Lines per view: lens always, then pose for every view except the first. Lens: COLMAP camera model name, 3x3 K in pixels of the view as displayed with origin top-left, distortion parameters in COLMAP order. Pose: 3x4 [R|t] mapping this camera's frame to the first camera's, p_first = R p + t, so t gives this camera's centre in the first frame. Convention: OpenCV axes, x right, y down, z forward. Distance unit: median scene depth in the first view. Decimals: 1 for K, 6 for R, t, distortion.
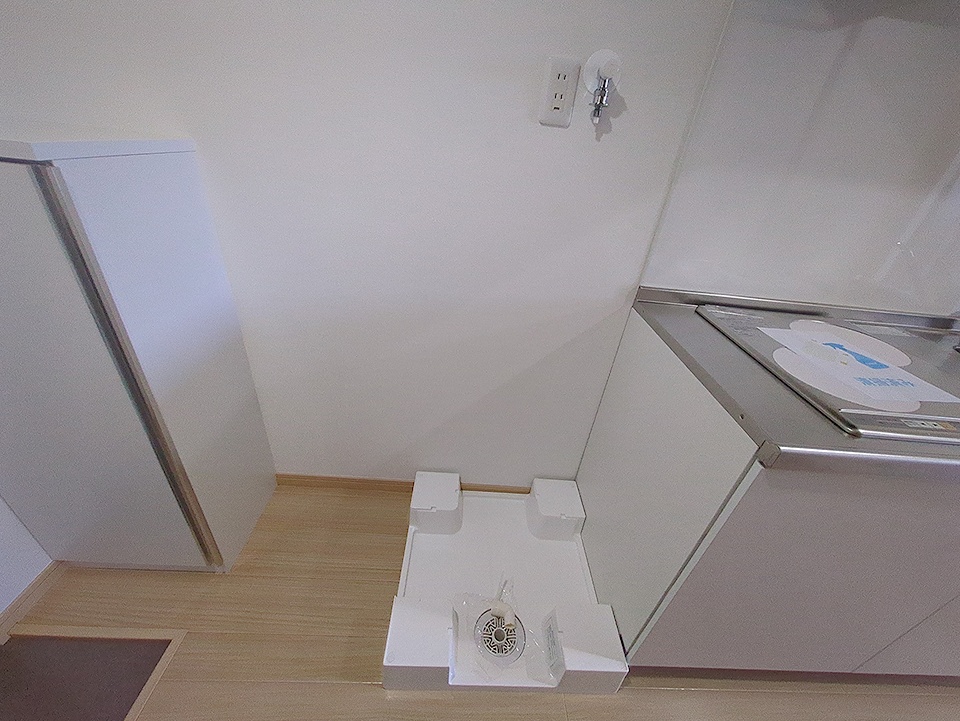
lens RADIAL K [[380.6, 0, 482.1], [0, 380.6, 360.3], [0, 0, 1]] dist [-0.007414, 0.002854]
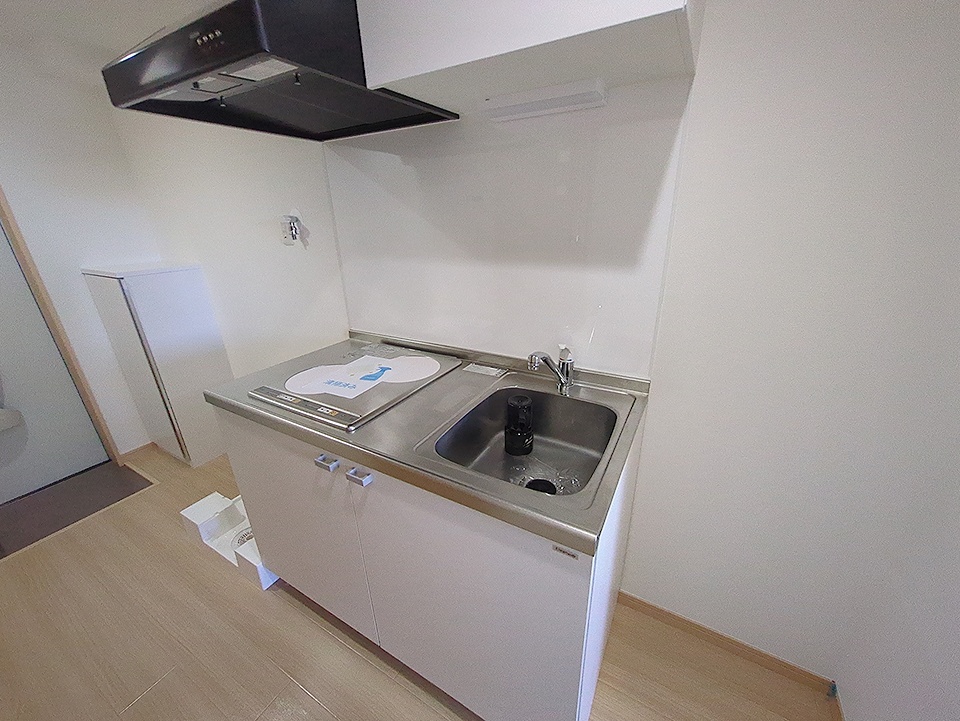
lens RADIAL K [[380.6, 0, 484.2], [0, 380.6, 358.3], [0, 0, 1]] dist [-0.007414, 0.002854]
pose [[0.853145, 0.063964, -0.517738, 2.048612], [-0.165259, 0.974478, -0.151928, 0.080964], [0.494807, 0.215177, 0.841941, -0.022808]]
